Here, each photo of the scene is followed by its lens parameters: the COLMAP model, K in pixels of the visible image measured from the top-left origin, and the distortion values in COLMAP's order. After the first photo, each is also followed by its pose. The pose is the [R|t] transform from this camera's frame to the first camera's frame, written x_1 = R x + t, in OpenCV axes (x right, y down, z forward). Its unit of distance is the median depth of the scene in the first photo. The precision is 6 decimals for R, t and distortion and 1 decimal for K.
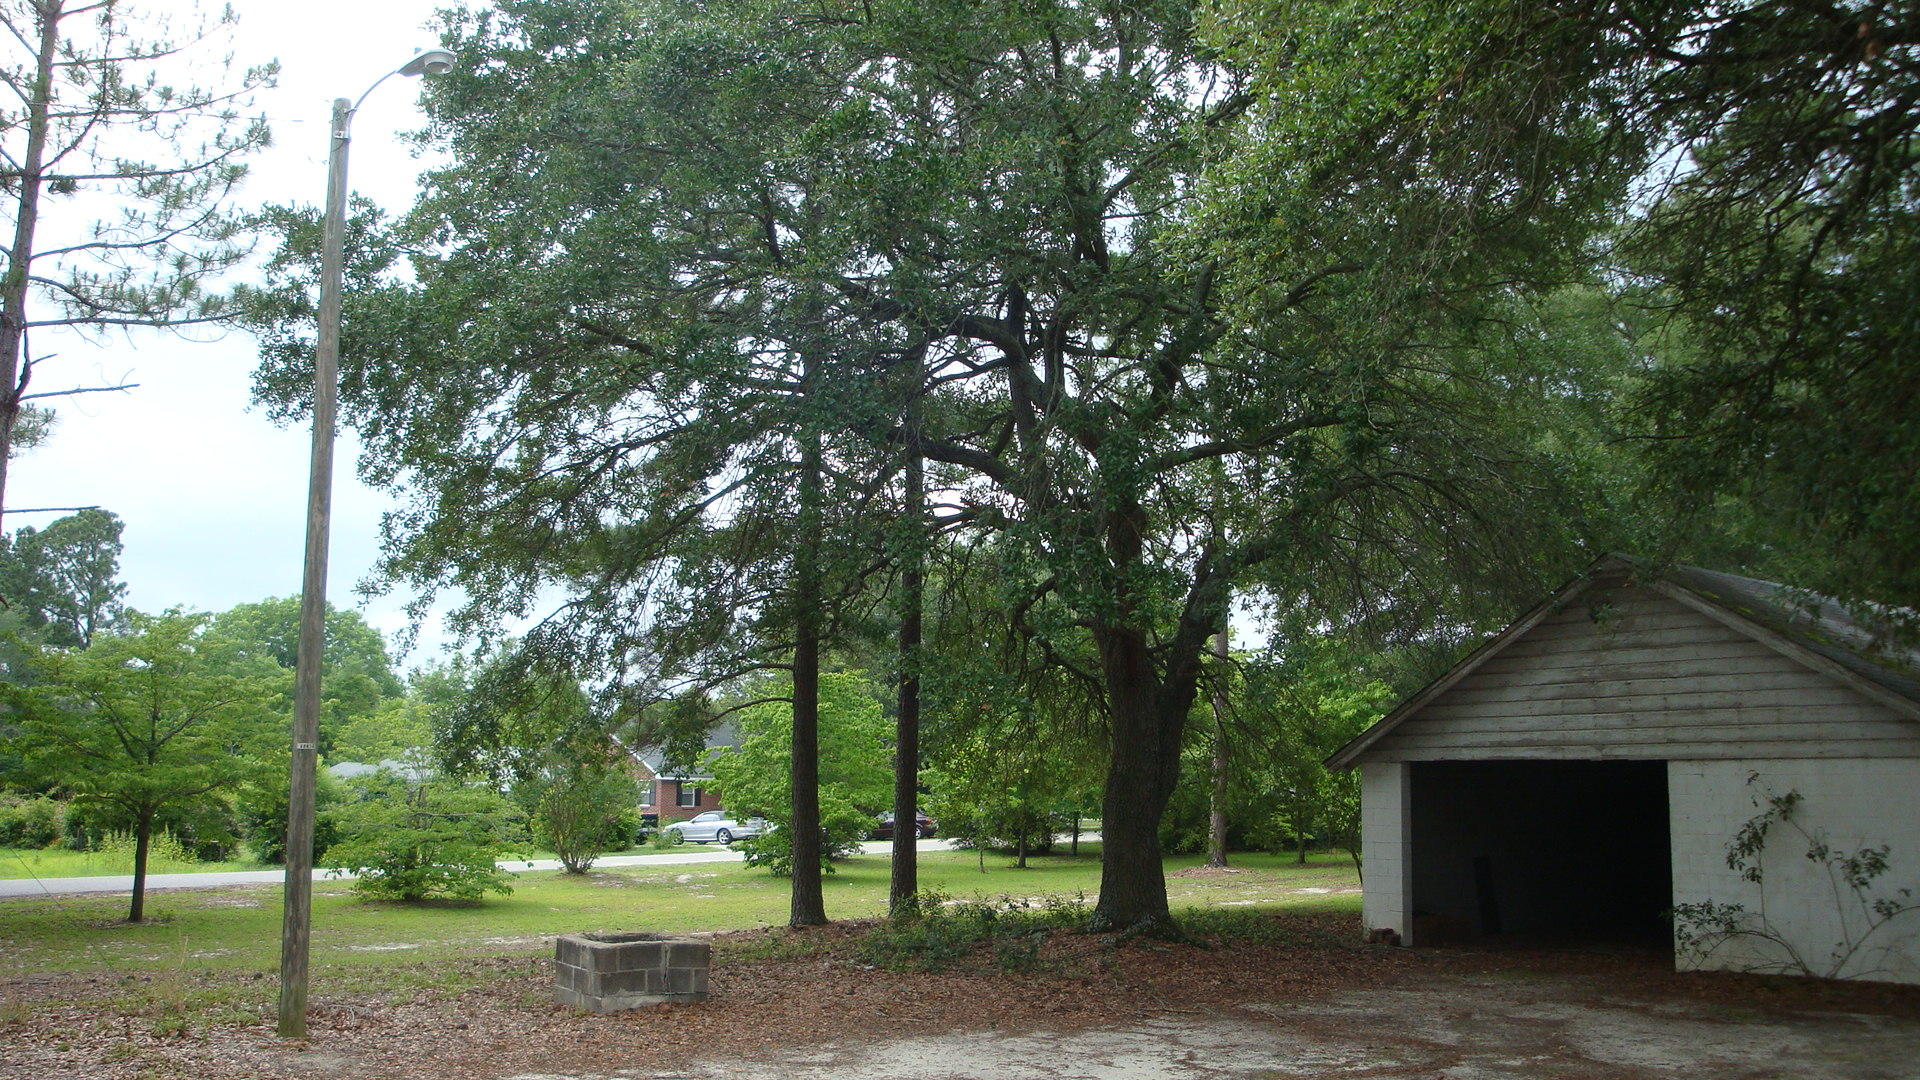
lens RADIAL K [[1595.5, 0, 960.0], [0, 1595.5, 540.0], [0, 0, 1]] dist [-0.170549, 0.143443]
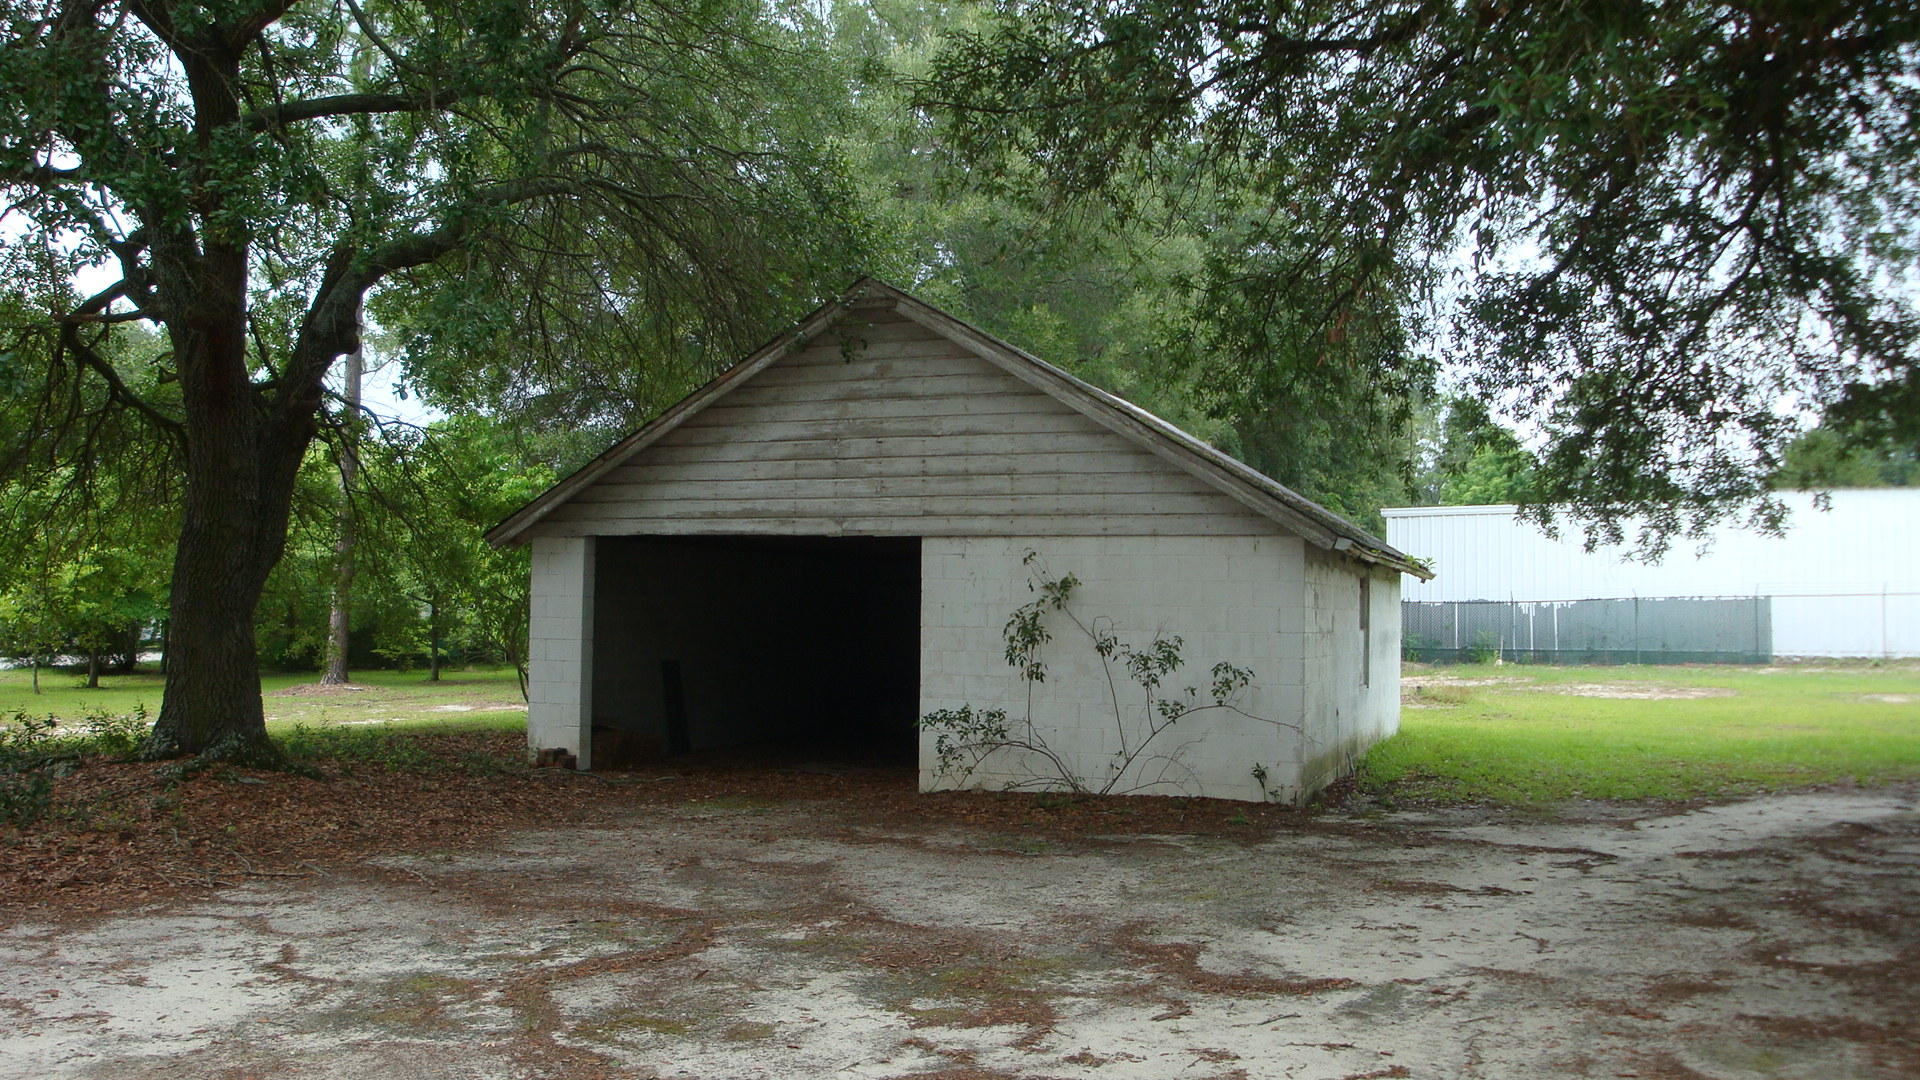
lens RADIAL K [[1595.5, 0, 960.0], [0, 1595.5, 540.0], [0, 0, 1]] dist [-0.170549, 0.143443]
pose [[0.858533, 0.025655, 0.512116, 0.045789], [-0.080581, 0.993088, 0.085341, 0.072901], [-0.506387, -0.114535, 0.854666, 0.279039]]
